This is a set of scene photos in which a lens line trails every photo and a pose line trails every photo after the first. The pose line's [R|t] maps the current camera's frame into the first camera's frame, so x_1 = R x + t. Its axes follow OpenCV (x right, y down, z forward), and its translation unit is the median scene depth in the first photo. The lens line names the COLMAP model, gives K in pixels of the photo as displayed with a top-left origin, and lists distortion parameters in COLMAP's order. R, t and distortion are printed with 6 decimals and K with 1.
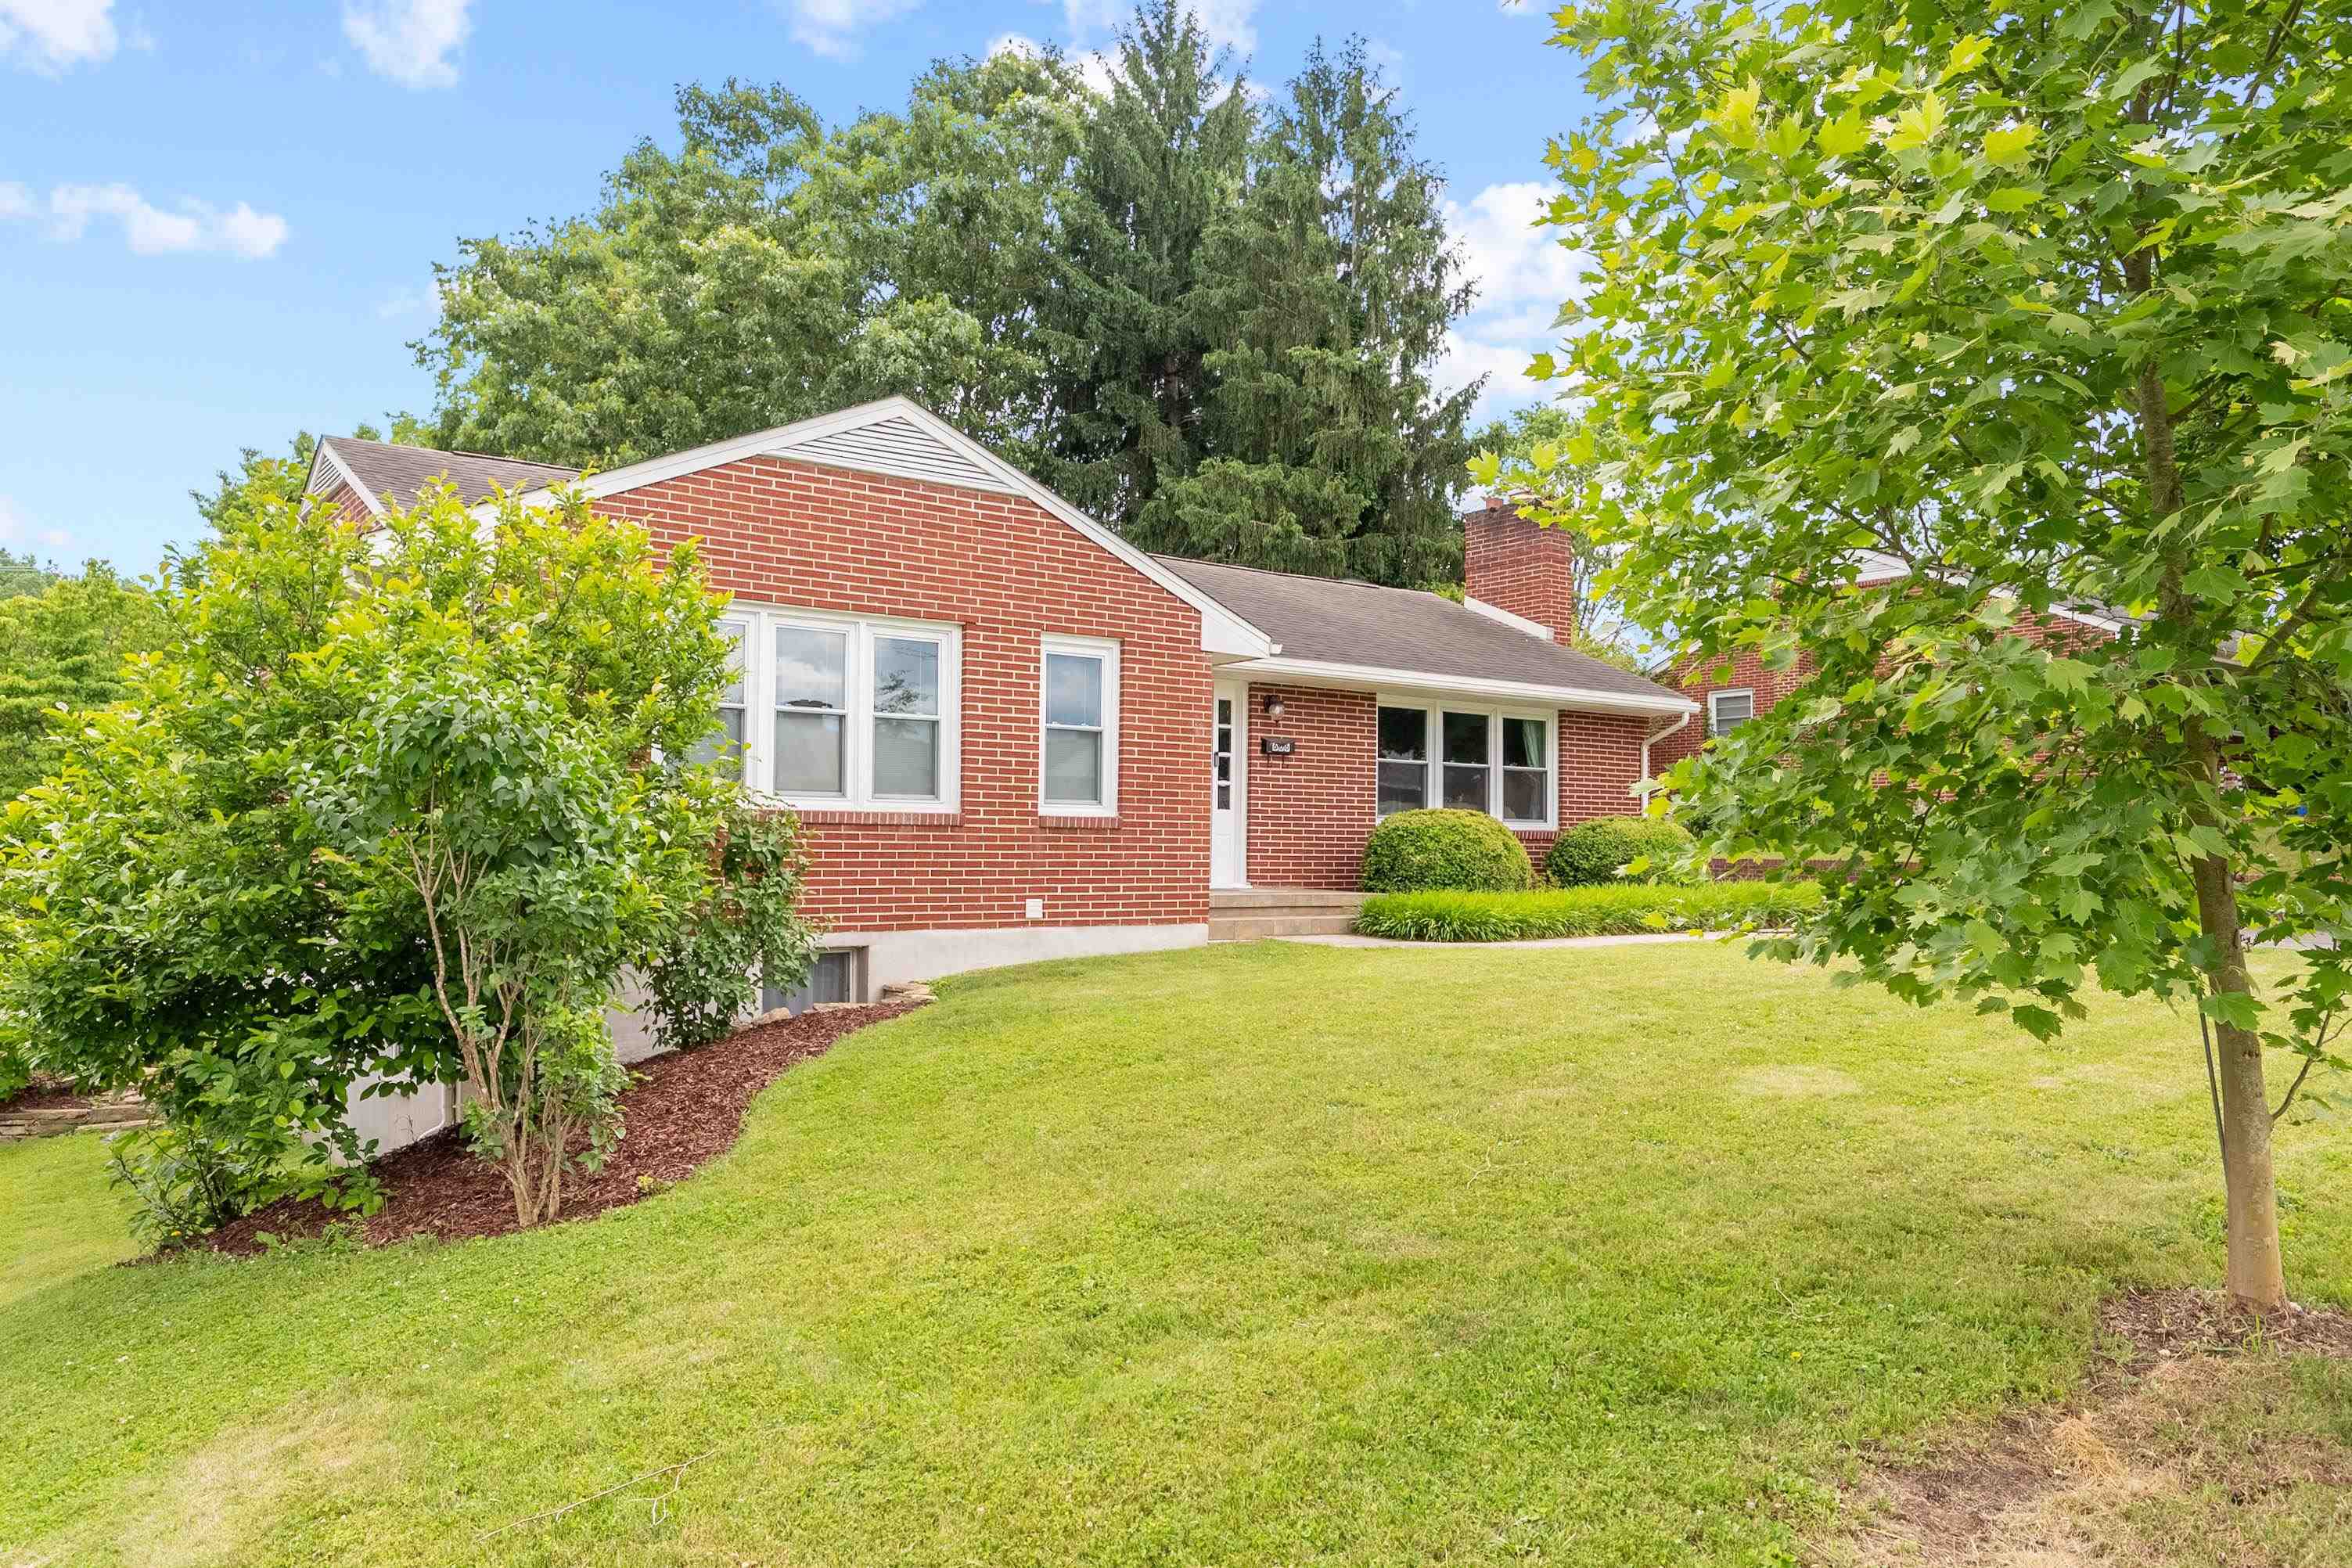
lens RADIAL K [[1648.9, 0, 1176.0], [0, 1648.9, 784.0], [0, 0, 1]] dist [0.003957, 0.000412]
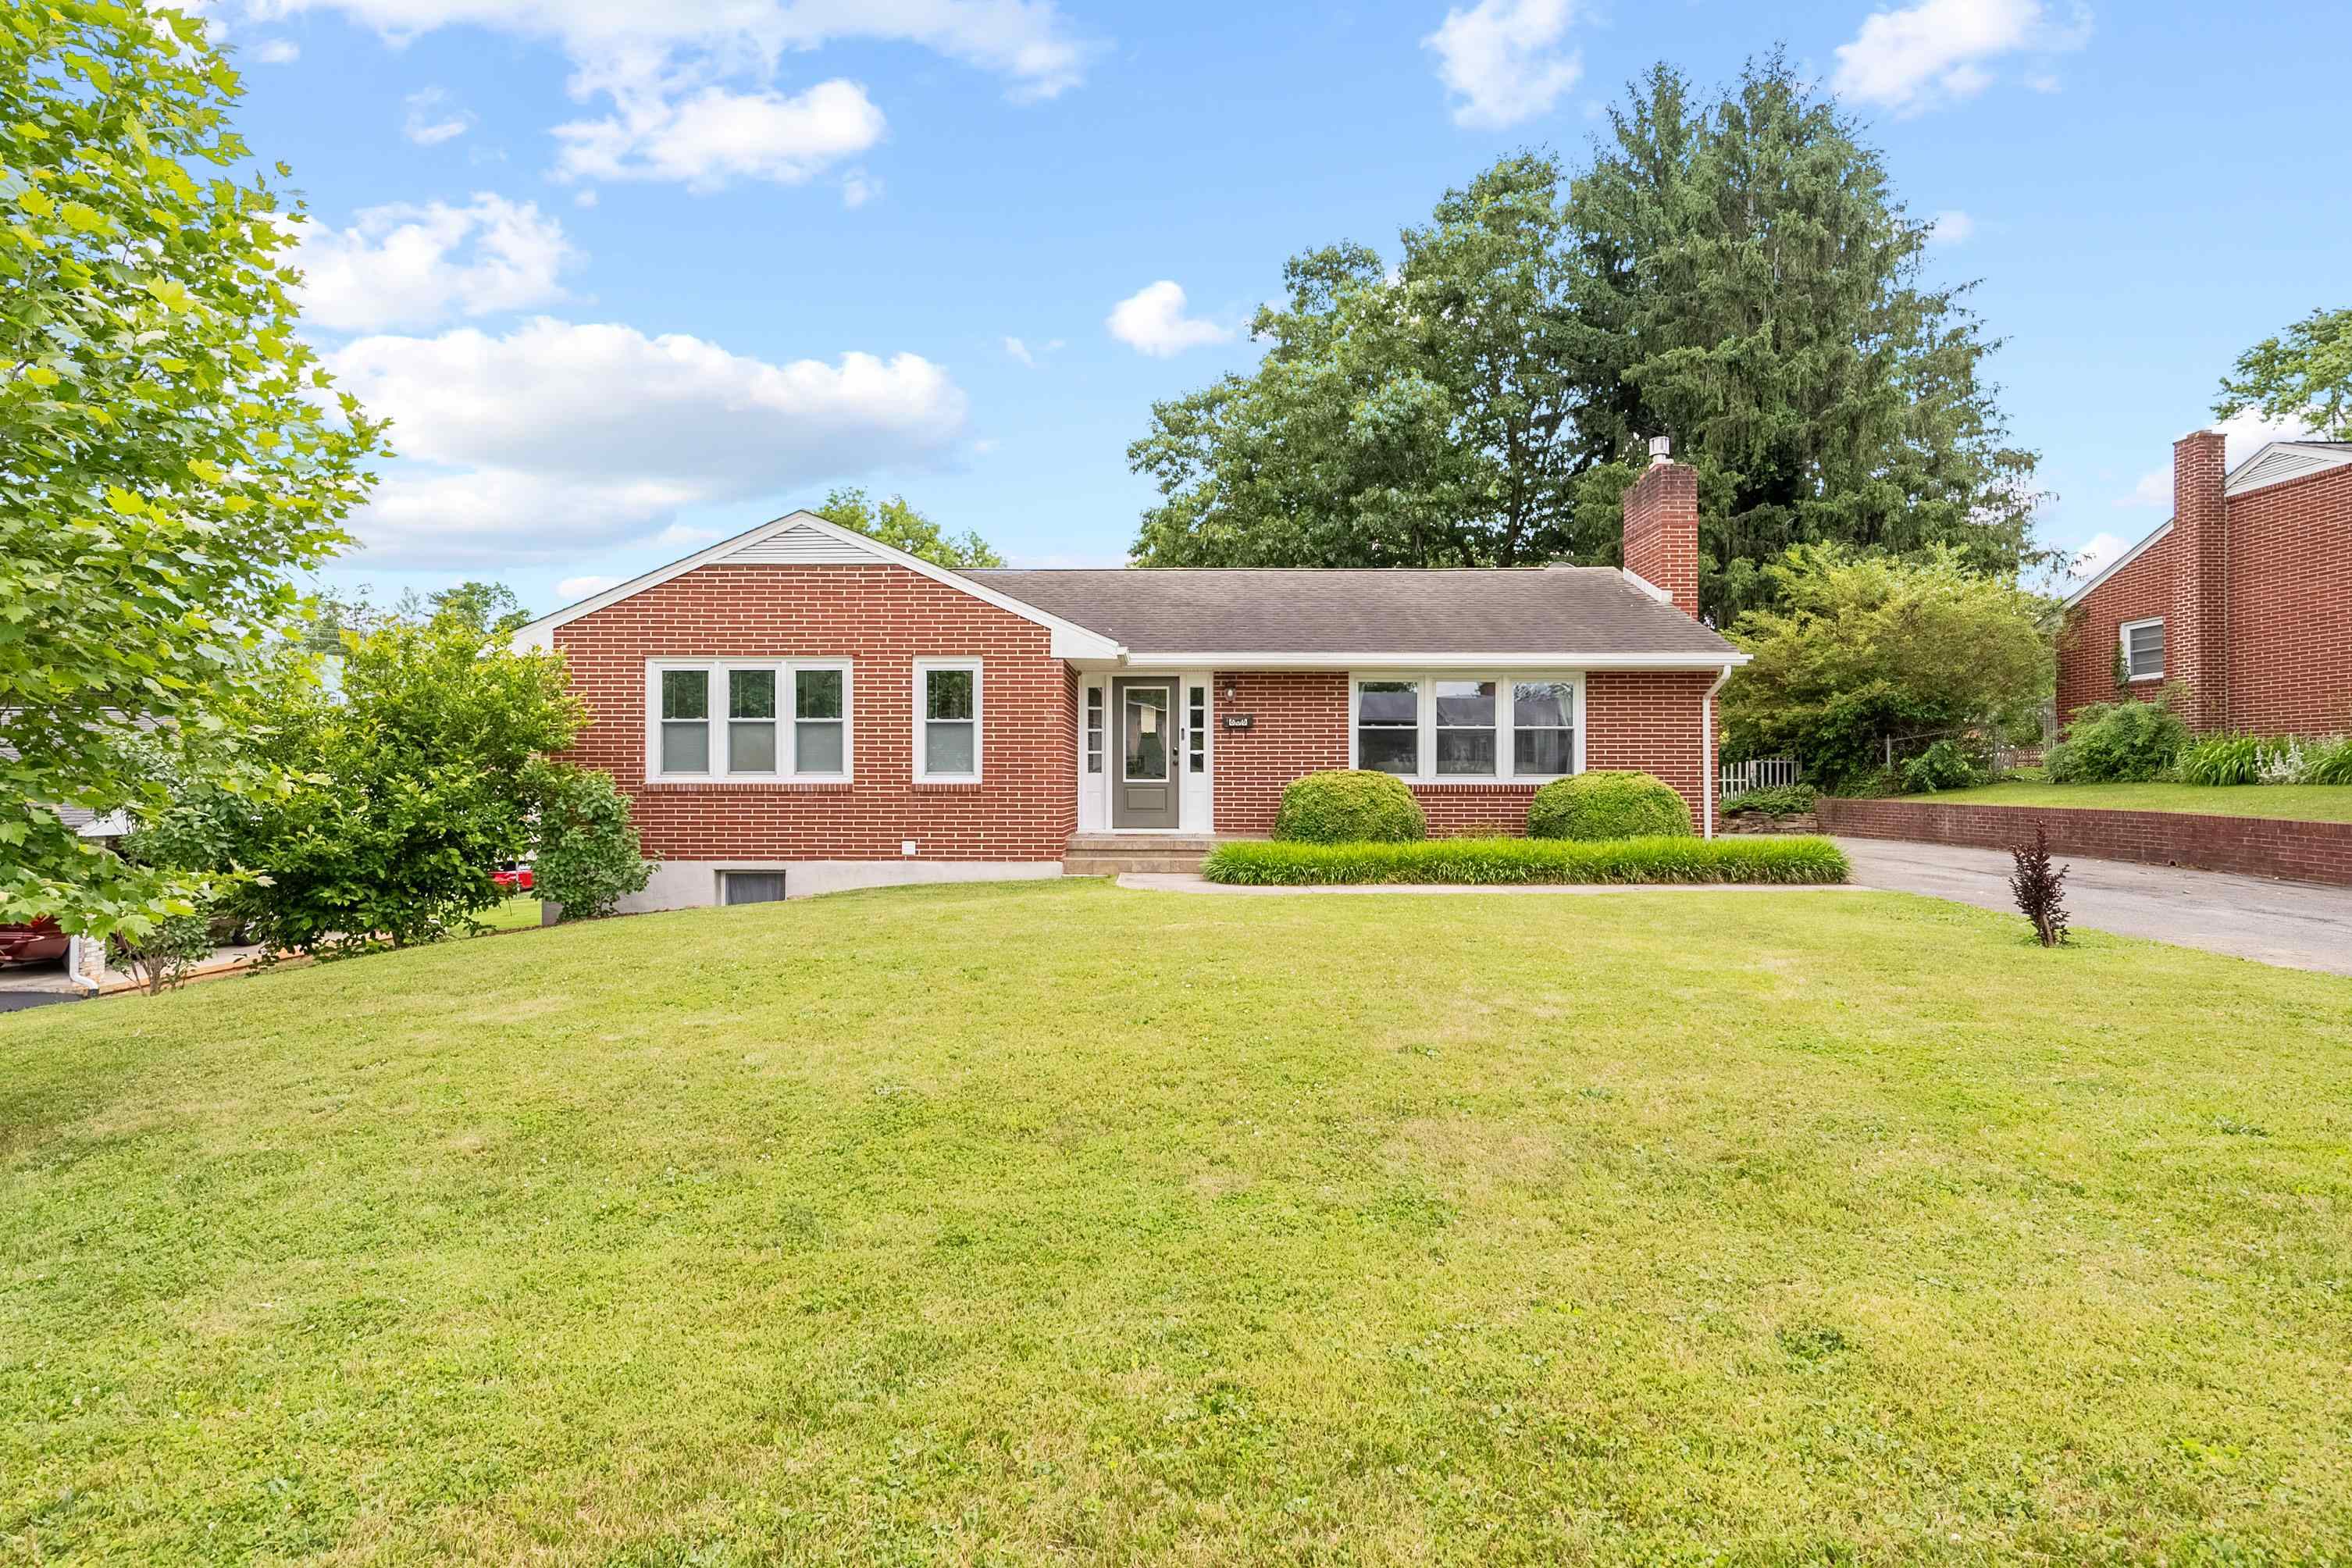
lens RADIAL K [[1184.8, 0, 1173.1], [0, 1184.8, 781.5], [0, 0, 1]] dist [0.000142, 0.000225]
pose [[0.787947, -0.006504, -0.615709, 0.717670], [0.030549, 0.999126, 0.028541, -0.005290], [0.614985, -0.041298, 0.787457, 0.312813]]
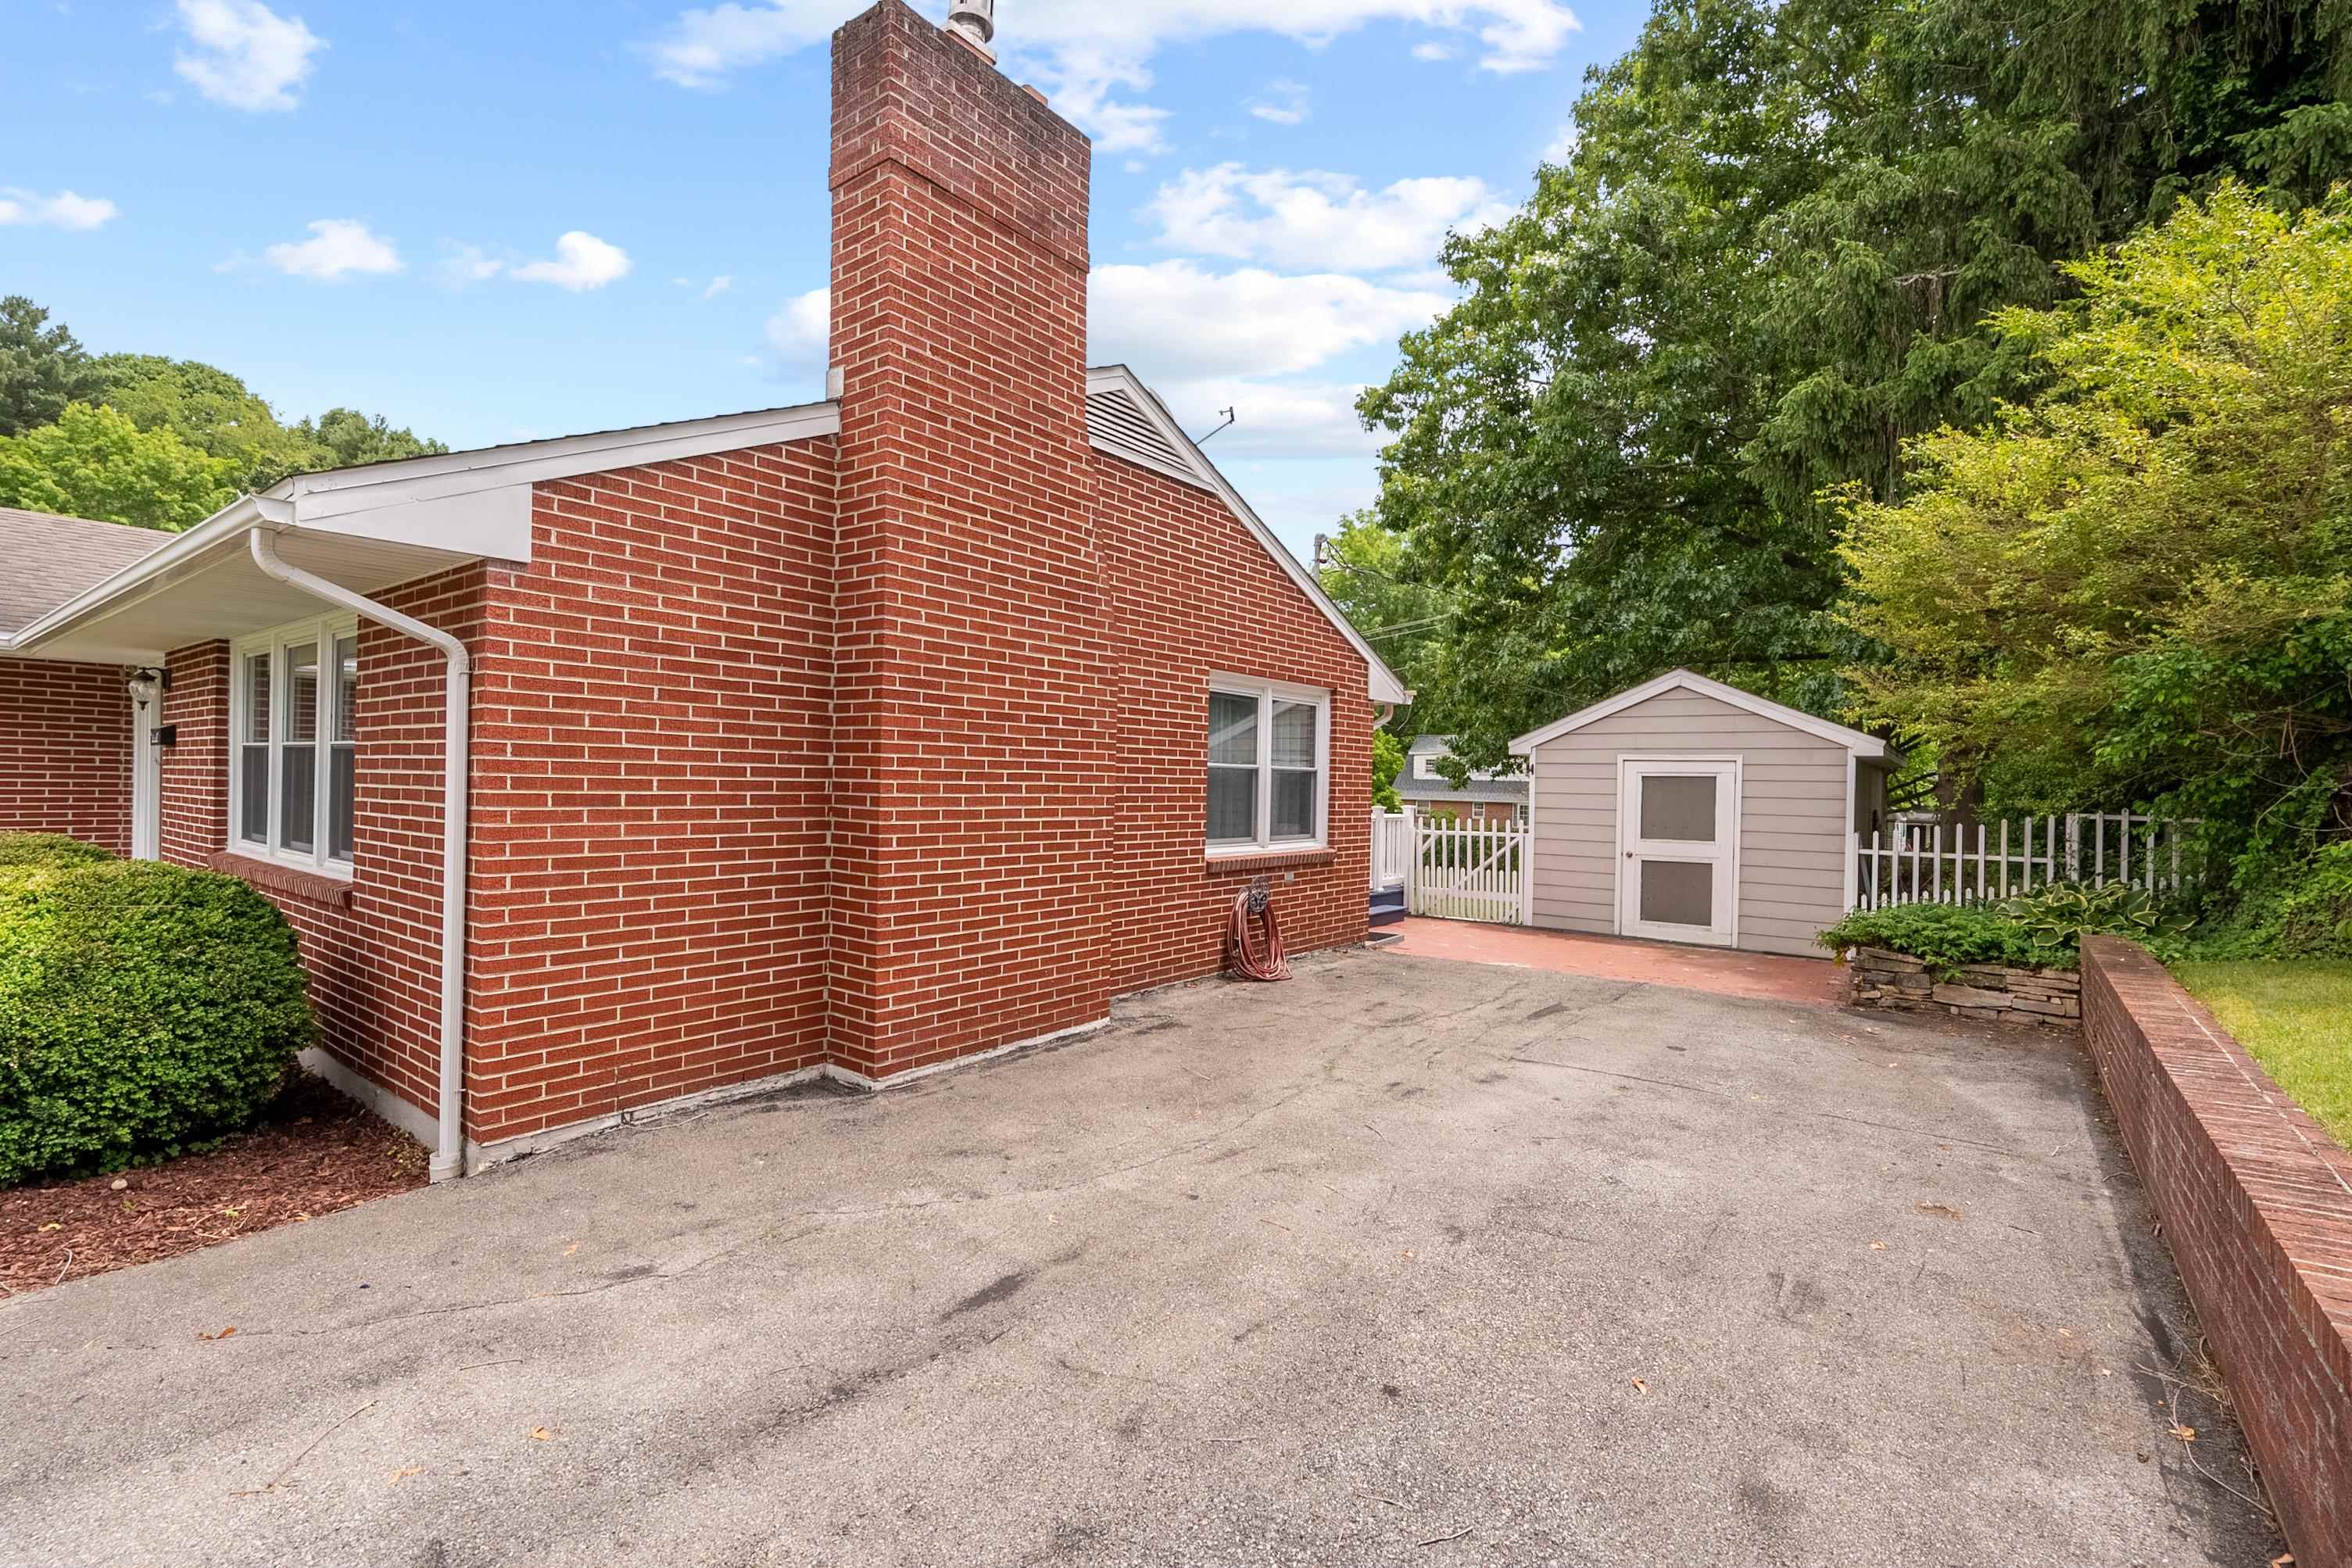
lens RADIAL K [[1054.6, 0, 1181.1], [0, 1054.6, 784.6], [0, 0, 1]] dist [0.000384, -0.000560]
pose [[0.262732, 0.000051, -0.964869, 0.791217], [0.021723, 0.999746, 0.005968, 0.007570], [0.964624, -0.022528, 0.262665, 1.628267]]
